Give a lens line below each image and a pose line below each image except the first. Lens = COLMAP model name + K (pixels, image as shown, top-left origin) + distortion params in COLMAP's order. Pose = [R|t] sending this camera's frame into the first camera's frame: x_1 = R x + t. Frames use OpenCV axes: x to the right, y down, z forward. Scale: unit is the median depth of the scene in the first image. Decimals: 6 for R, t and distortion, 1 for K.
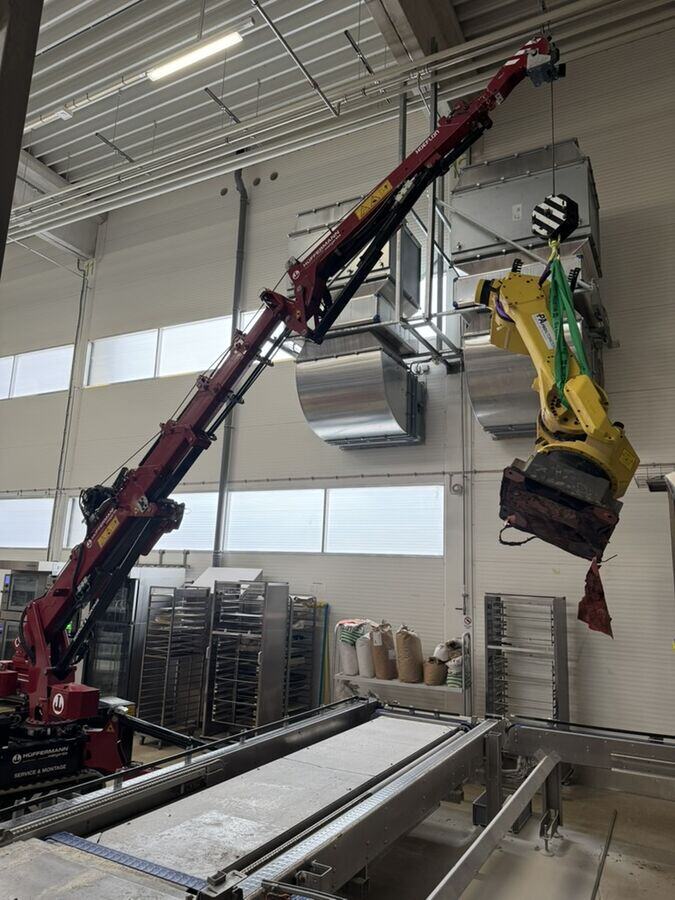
lens RADIAL K [[627.4, 0, 337.6], [0, 627.4, 448.6], [0, 0, 1]] dist [0.063623, -0.090631]
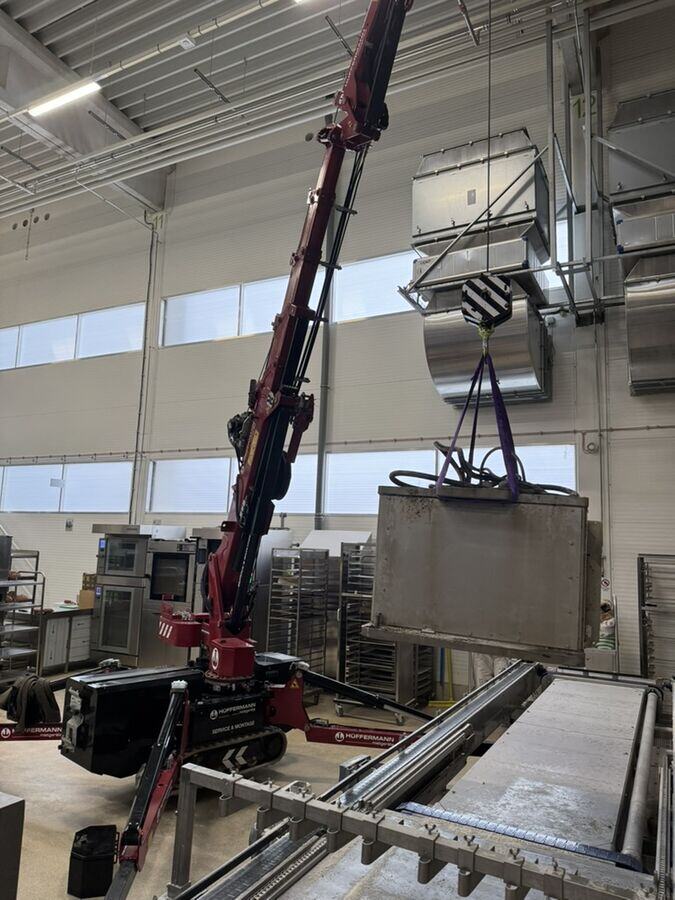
lens RADIAL K [[626.1, 0, 332.1], [0, 626.1, 454.8], [0, 0, 1]] dist [0.110895, -0.179376]
pose [[0.999980, -0.006196, -0.000807, -0.229560], [0.006234, 0.998047, 0.062159, 0.014239], [0.000420, -0.062163, 0.998066, 0.040044]]
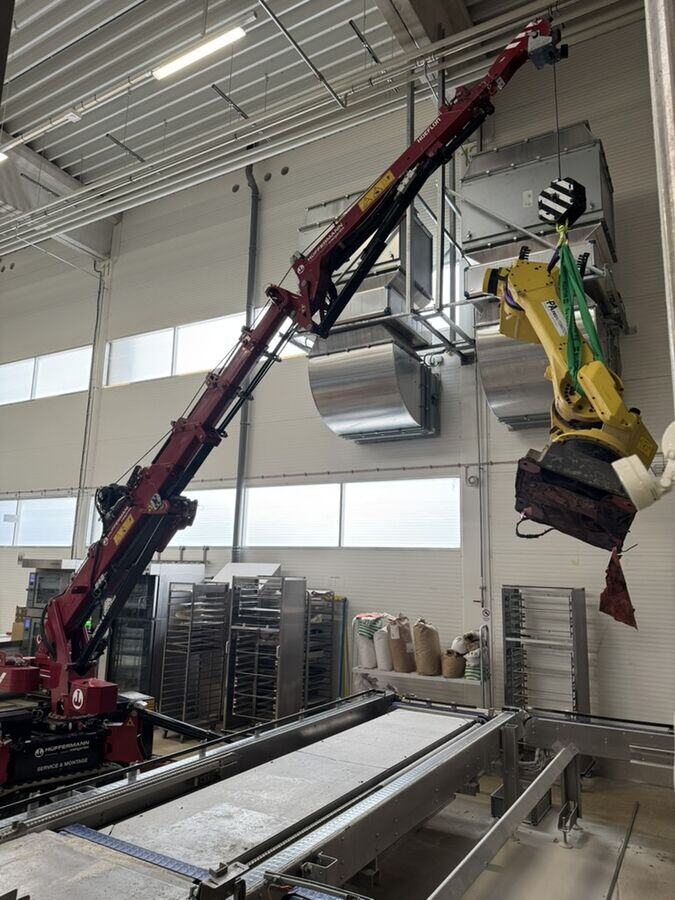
lens RADIAL K [[627.3, 0, 337.5], [0, 627.3, 450.0], [0, 0, 1]] dist [0.067839, -0.098518]
pose [[0.999109, -0.020602, -0.036828, 0.015682], [0.021013, 0.999721, 0.010811, 0.000416], [0.036595, -0.011575, 0.999263, 0.001039]]
